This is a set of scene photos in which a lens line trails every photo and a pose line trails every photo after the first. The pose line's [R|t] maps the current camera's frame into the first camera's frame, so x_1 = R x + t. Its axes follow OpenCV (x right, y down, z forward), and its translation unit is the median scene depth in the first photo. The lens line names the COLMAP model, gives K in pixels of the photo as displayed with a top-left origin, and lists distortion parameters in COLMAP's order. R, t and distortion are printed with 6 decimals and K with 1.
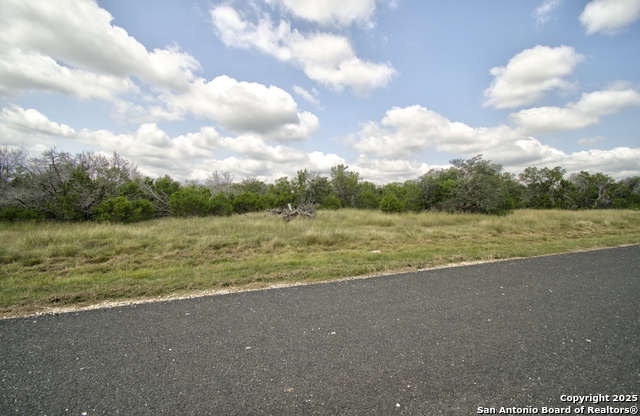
lens RADIAL K [[279.0, 0, 318.1], [0, 279.0, 205.7], [0, 0, 1]] dist [0.017685, 0.000891]
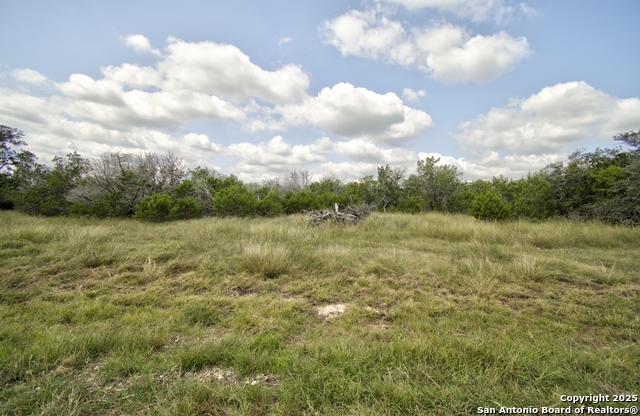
lens RADIAL K [[279.0, 0, 318.1], [0, 279.0, 205.7], [0, 0, 1]] dist [0.017685, 0.000891]
pose [[0.926269, 0.013493, -0.376621, 0.130544], [-0.017339, 0.999826, -0.006825, 0.004111], [0.376464, 0.012852, 0.926342, 0.227485]]
